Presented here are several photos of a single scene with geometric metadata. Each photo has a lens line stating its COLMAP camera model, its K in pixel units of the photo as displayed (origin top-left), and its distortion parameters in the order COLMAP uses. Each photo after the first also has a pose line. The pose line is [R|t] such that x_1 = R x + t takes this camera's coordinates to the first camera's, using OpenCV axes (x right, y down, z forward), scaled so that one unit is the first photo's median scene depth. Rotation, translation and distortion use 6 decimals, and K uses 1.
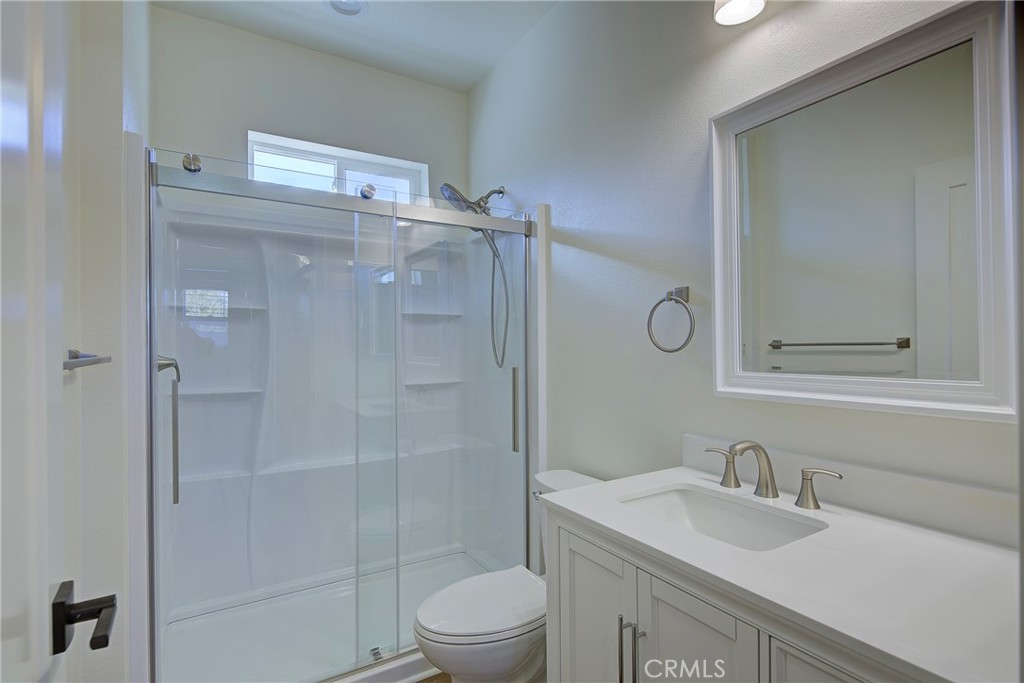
lens RADIAL K [[494.2, 0, 513.3], [0, 494.2, 342.5], [0, 0, 1]] dist [-0.000307, -0.001409]
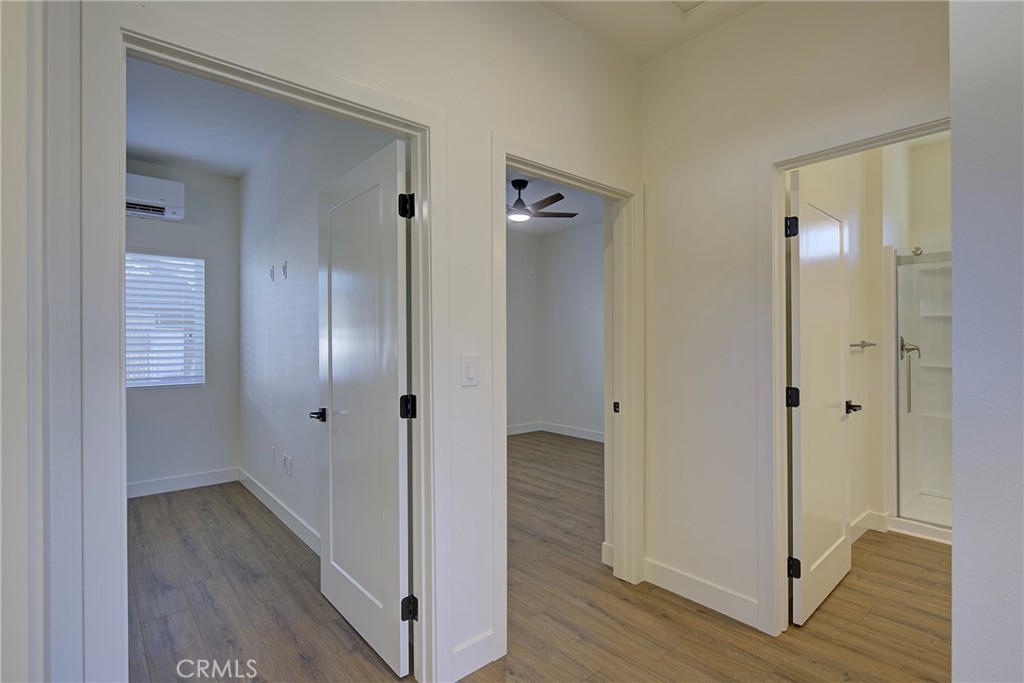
lens RADIAL K [[494.2, 0, 513.3], [0, 494.2, 342.5], [0, 0, 1]] dist [-0.000307, -0.001409]
pose [[0.154722, 0.006682, -0.987935, 0.221345], [0.009505, 0.999921, 0.008252, -0.002372], [0.987912, -0.010667, 0.154646, -0.194284]]
